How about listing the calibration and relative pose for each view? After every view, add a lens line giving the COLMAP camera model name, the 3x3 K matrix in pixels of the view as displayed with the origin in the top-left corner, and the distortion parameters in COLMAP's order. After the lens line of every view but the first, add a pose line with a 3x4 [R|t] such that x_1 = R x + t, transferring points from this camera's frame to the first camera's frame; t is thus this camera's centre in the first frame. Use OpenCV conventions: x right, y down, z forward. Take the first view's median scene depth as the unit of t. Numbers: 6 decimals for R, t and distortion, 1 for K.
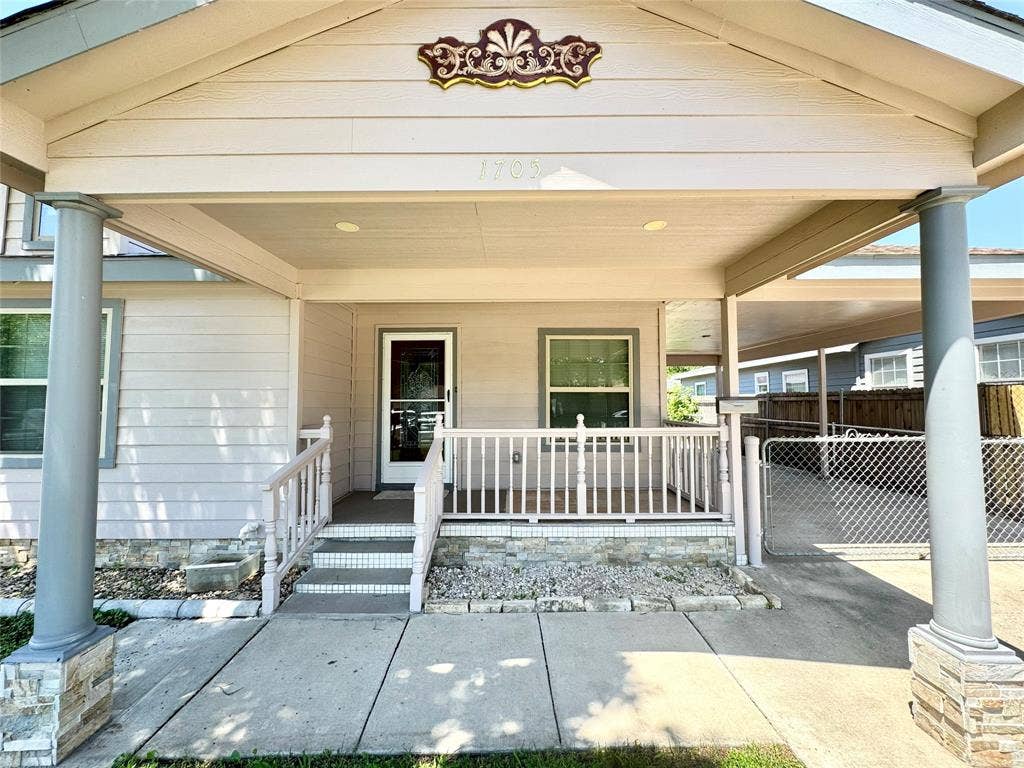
lens RADIAL K [[408.6, 0, 511.7], [0, 408.6, 382.5], [0, 0, 1]] dist [-0.002189, 0.000560]
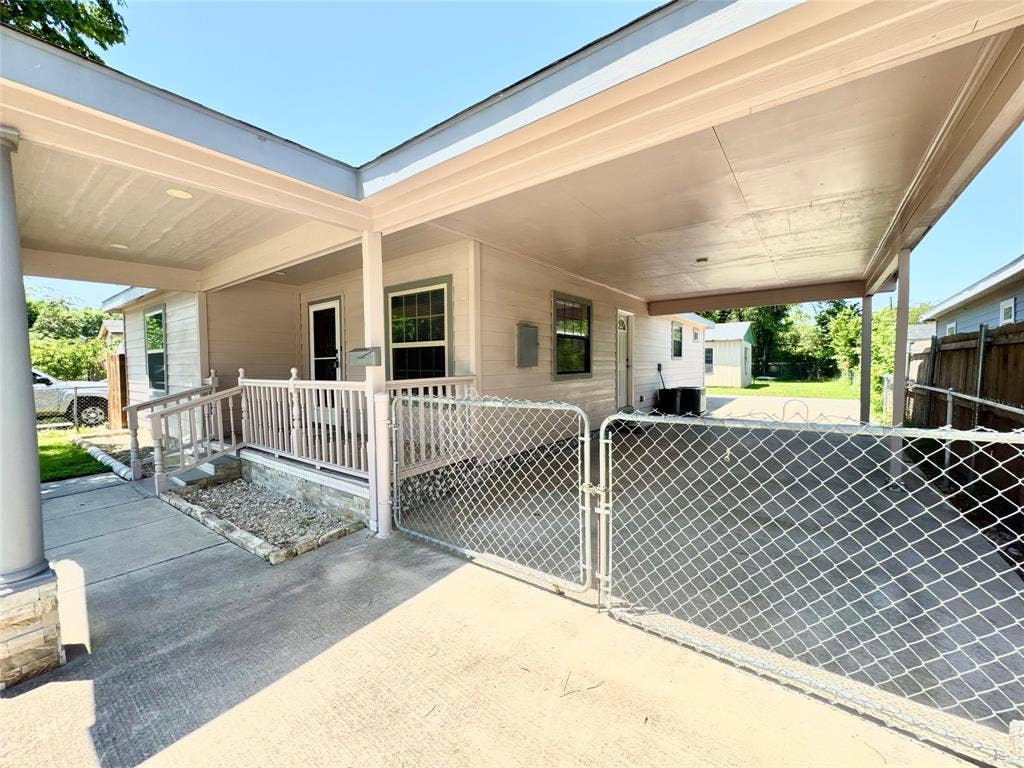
lens RADIAL K [[408.6, 0, 511.7], [0, 408.6, 382.5], [0, 0, 1]] dist [-0.002189, 0.000560]
pose [[0.801258, 0.019583, -0.597999, 1.322684], [0.037863, 0.995801, 0.083343, 0.048146], [0.597120, -0.089421, 0.797152, 0.470980]]
